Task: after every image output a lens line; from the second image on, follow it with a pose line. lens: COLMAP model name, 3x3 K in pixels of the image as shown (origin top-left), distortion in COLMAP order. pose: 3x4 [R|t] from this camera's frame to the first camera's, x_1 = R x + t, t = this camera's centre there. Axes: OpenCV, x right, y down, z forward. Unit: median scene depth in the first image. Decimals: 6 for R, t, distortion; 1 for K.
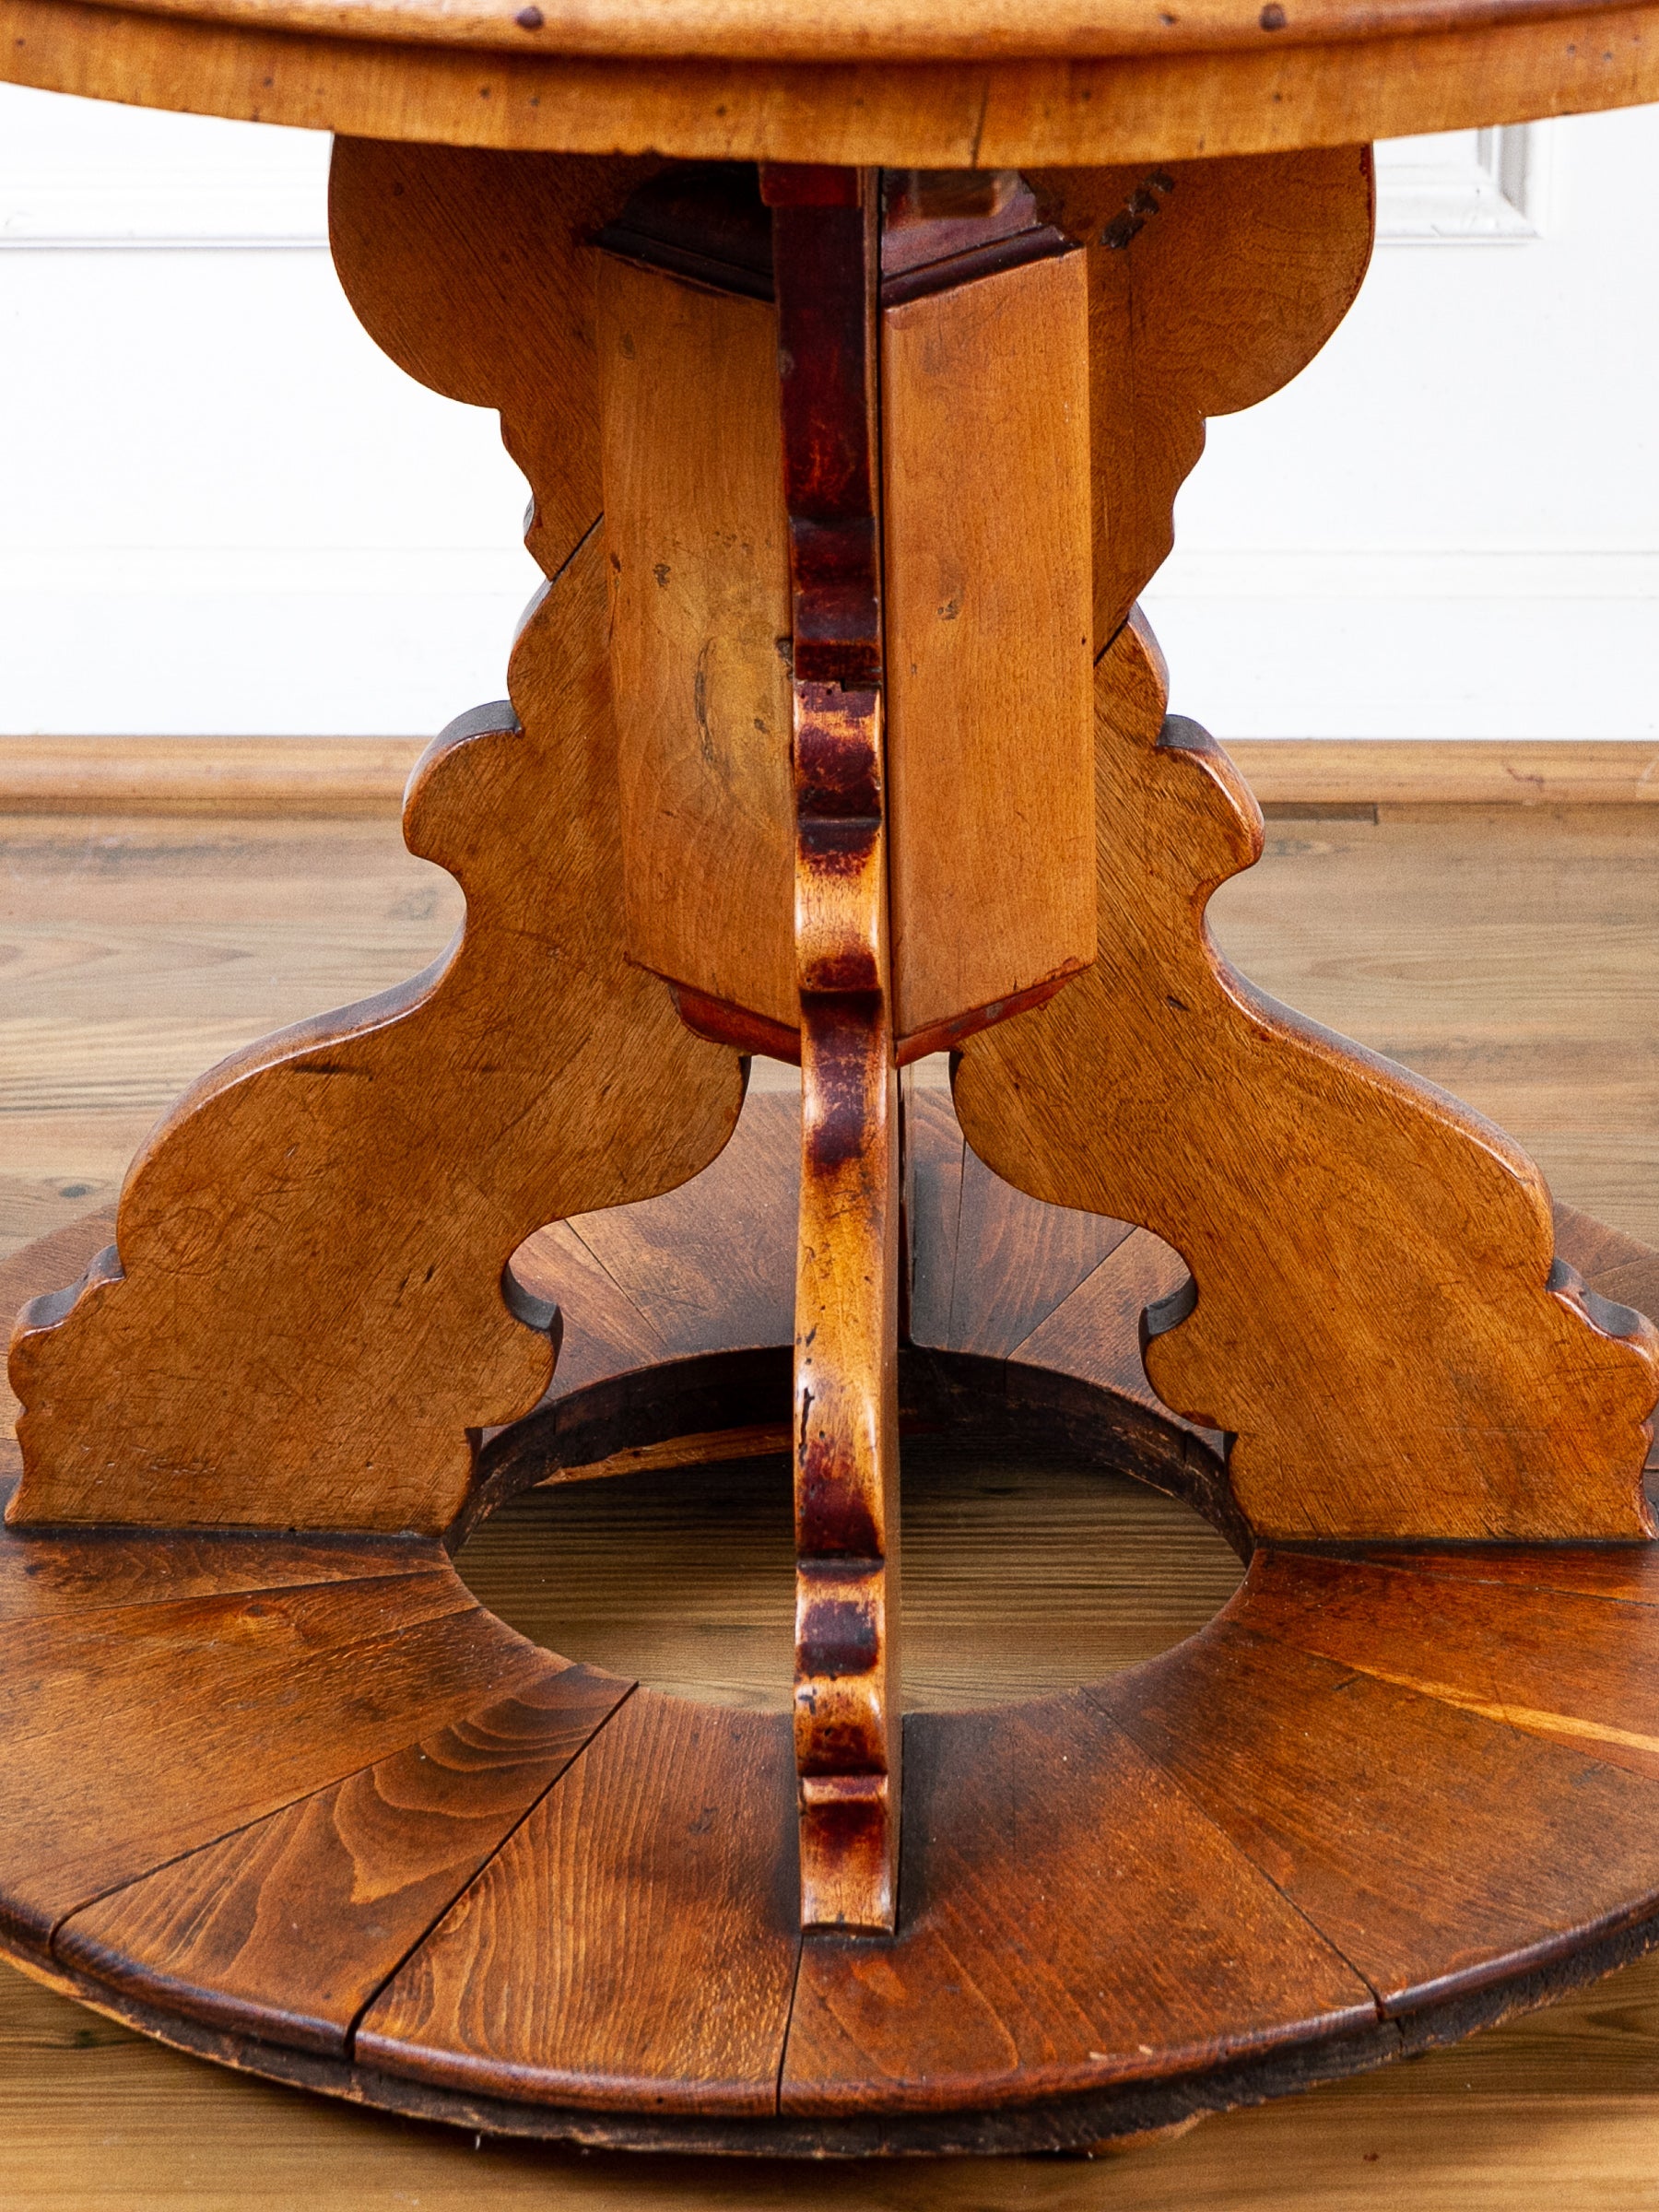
lens RADIAL K [[9042.7, 0, 829.5], [0, 9042.7, 1106.0], [0, 0, 1]] dist [0.010806, -0.619920]
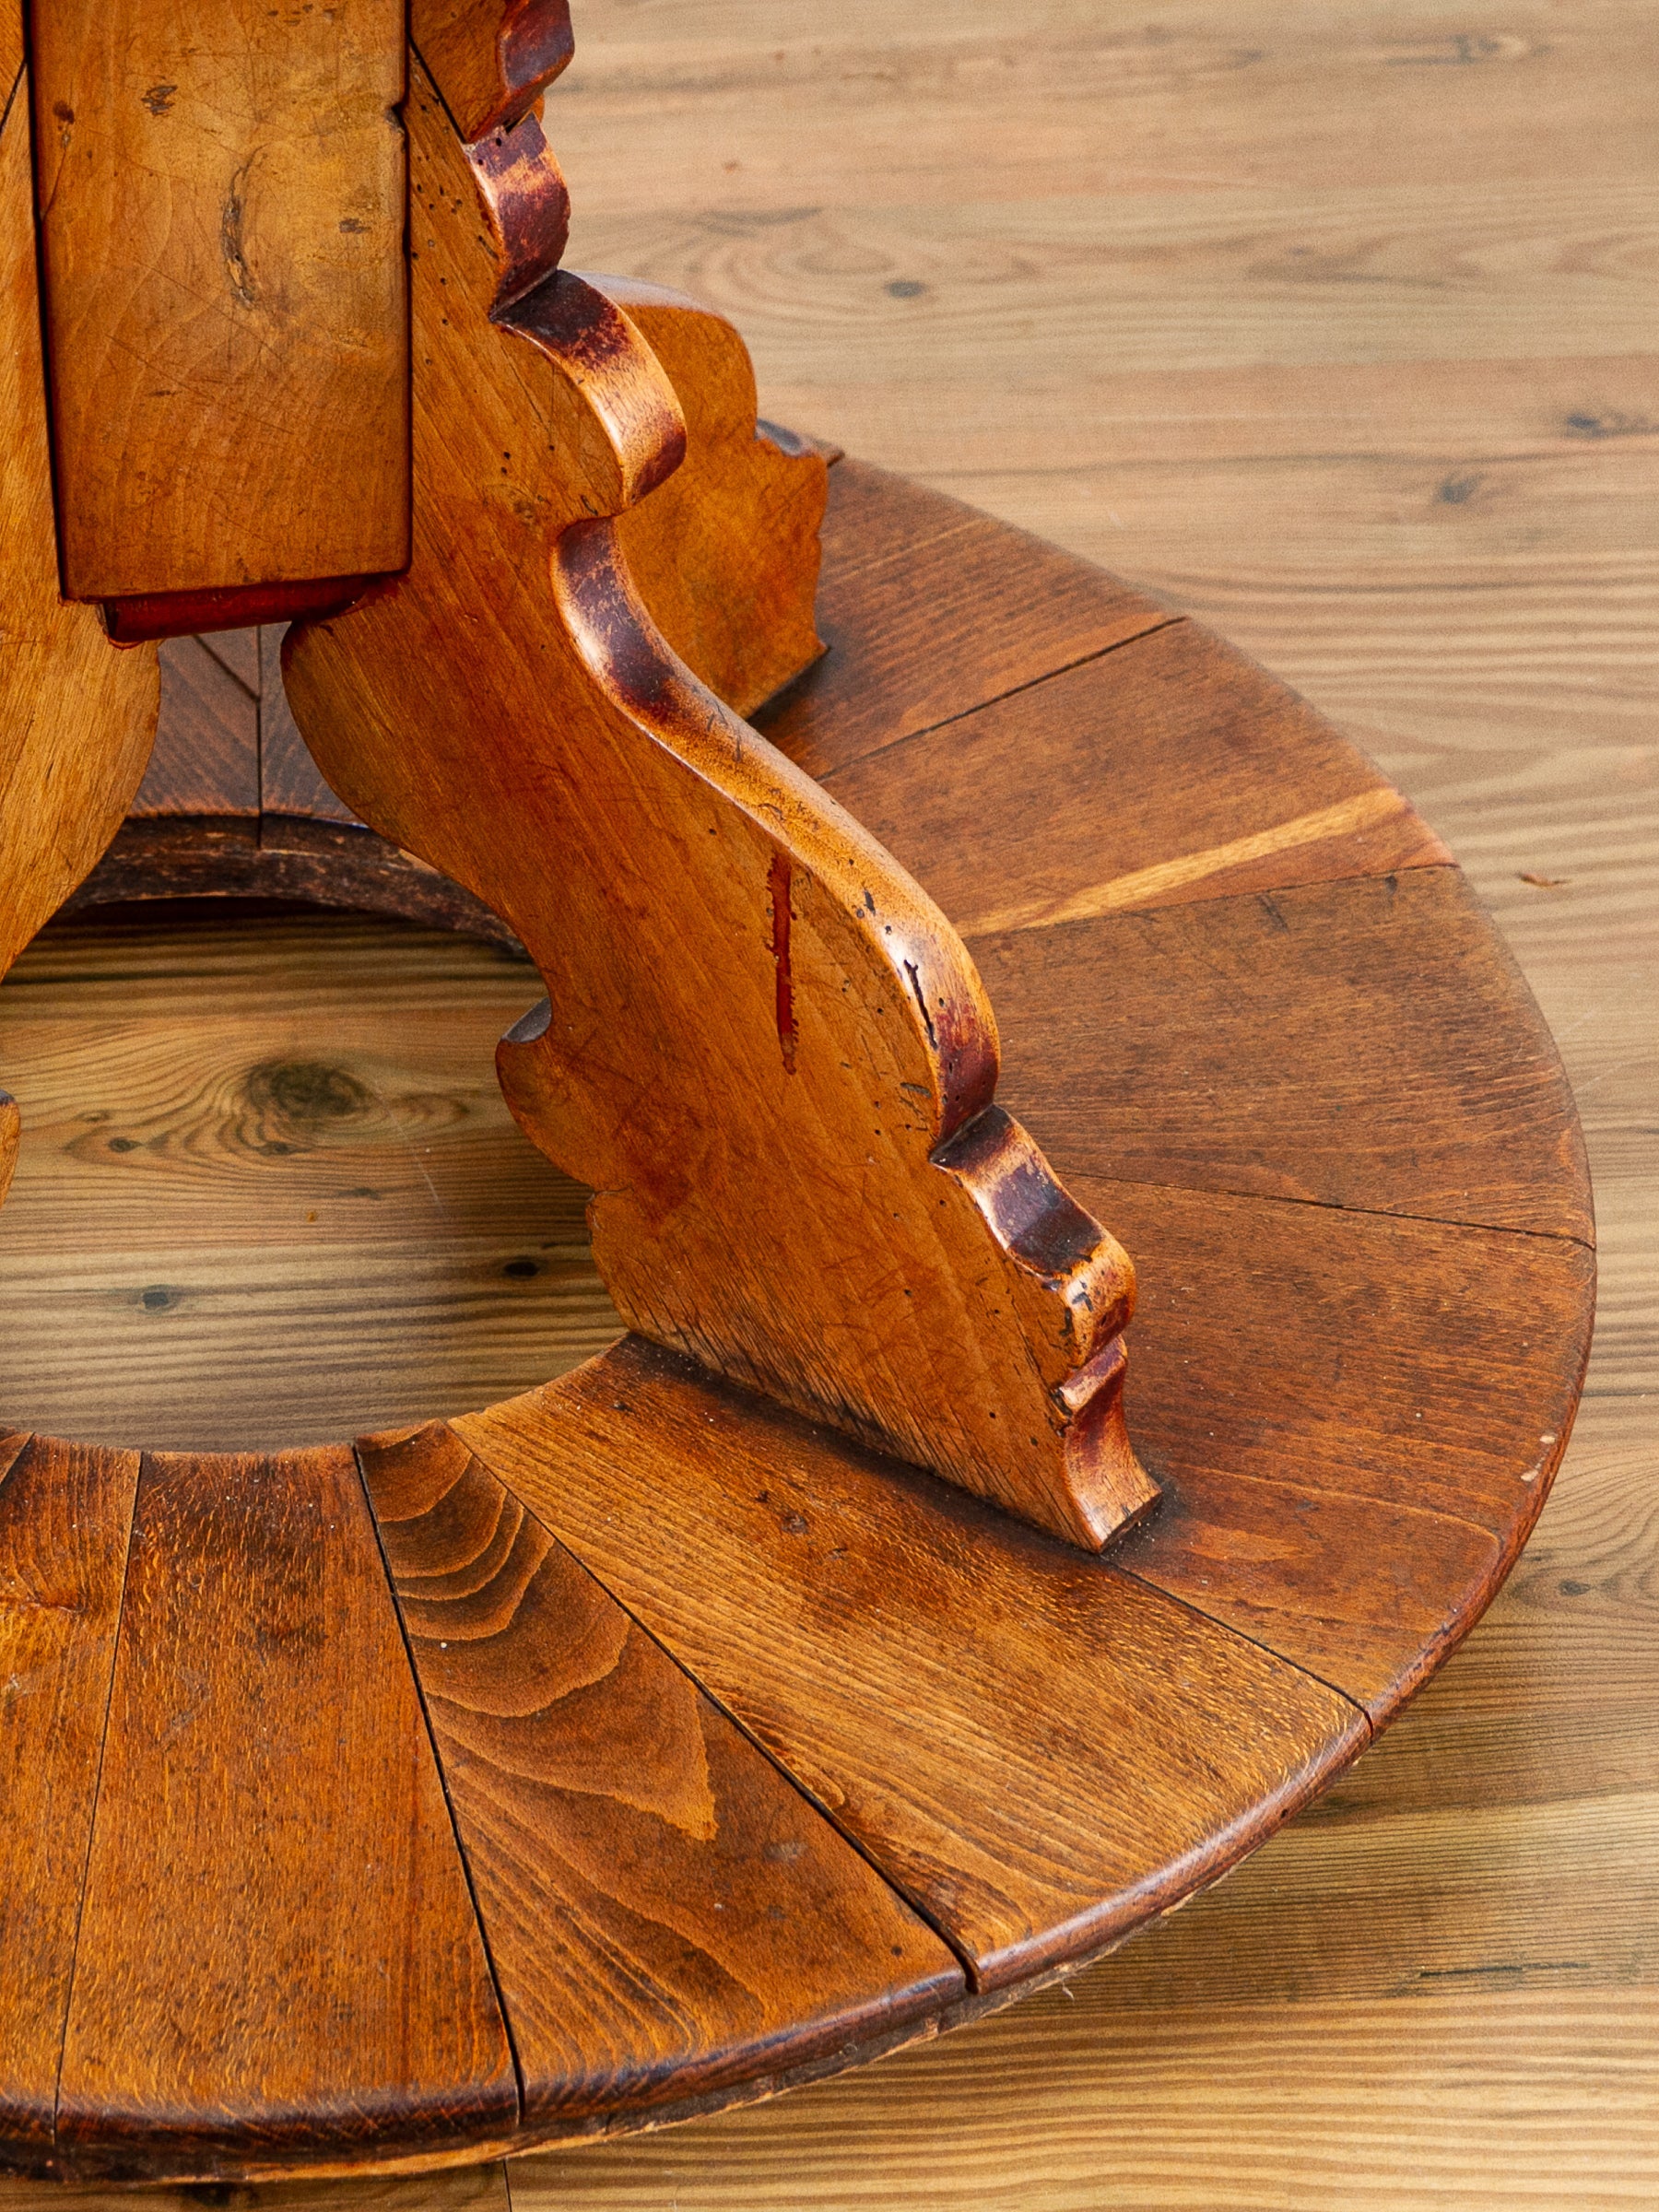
lens RADIAL K [[9042.7, 0, 829.5], [0, 9042.7, 1106.0], [0, 0, 1]] dist [0.010806, -0.619920]
pose [[0.535067, -0.505388, 0.676969, -0.527585], [0.308558, 0.862876, 0.400296, -0.265729], [-0.786445, -0.005301, 0.617638, 0.511794]]
